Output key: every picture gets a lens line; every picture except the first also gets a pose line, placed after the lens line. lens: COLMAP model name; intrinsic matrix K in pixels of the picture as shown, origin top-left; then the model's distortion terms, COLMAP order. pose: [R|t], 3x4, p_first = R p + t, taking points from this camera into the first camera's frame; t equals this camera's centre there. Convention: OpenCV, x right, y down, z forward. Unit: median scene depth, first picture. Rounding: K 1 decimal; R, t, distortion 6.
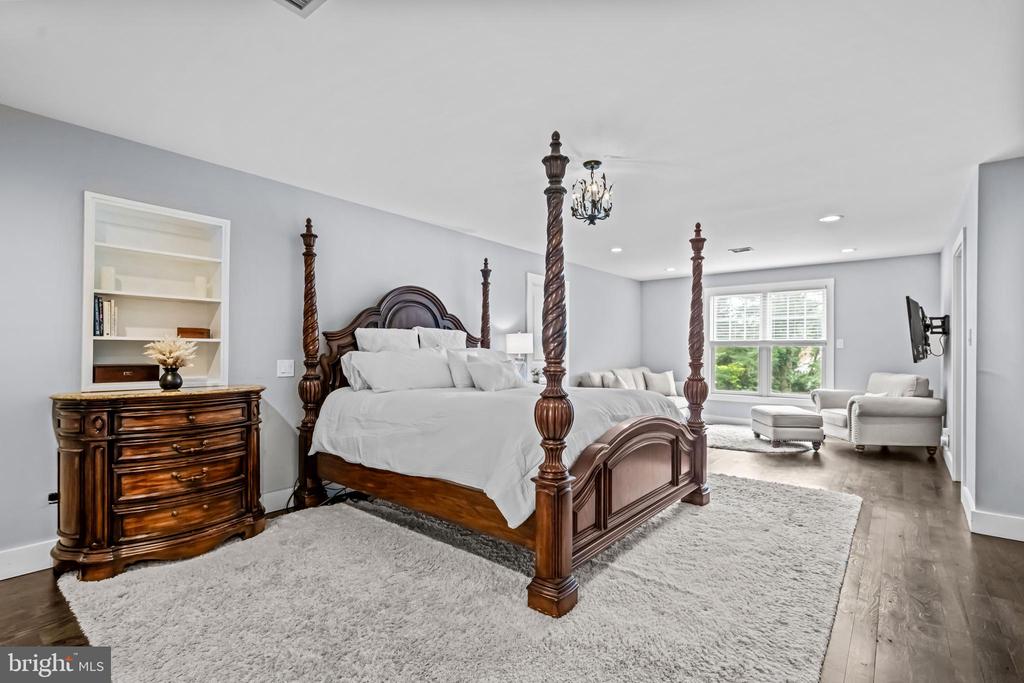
lens RADIAL K [[482.1, 0, 506.4], [0, 482.1, 351.3], [0, 0, 1]] dist [0.004811, 0.000401]
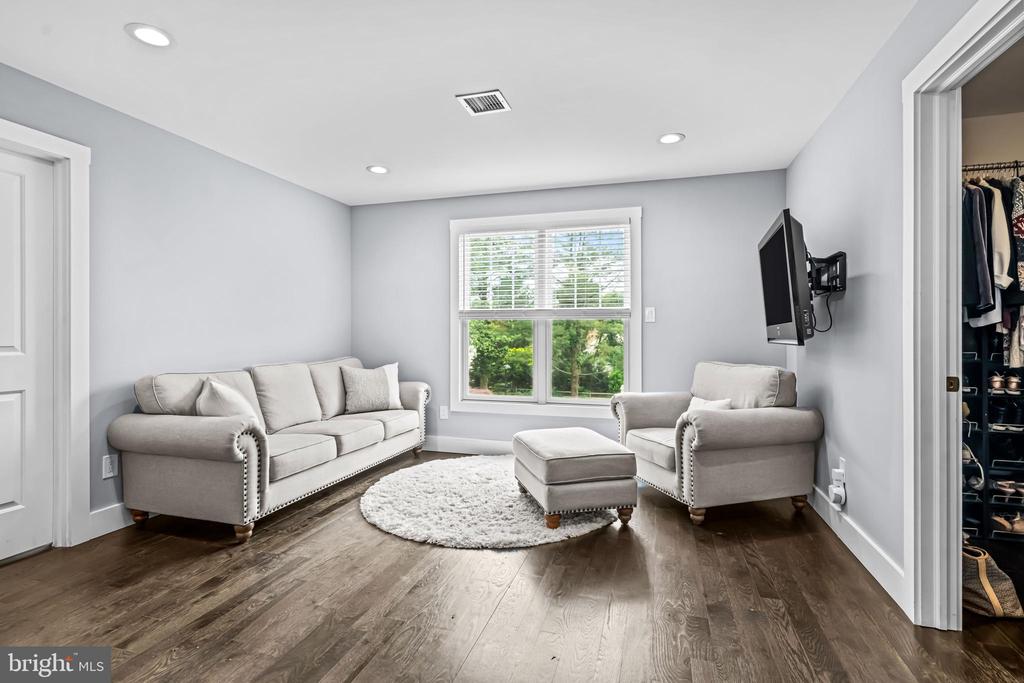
lens RADIAL K [[482.1, 0, 514.1], [0, 482.1, 336.6], [0, 0, 1]] dist [0.004811, 0.000401]
pose [[0.922554, -0.005513, 0.385829, 0.326499], [0.004449, 0.999983, 0.003649, 0.010306], [-0.385843, -0.001649, 0.922563, 0.554395]]
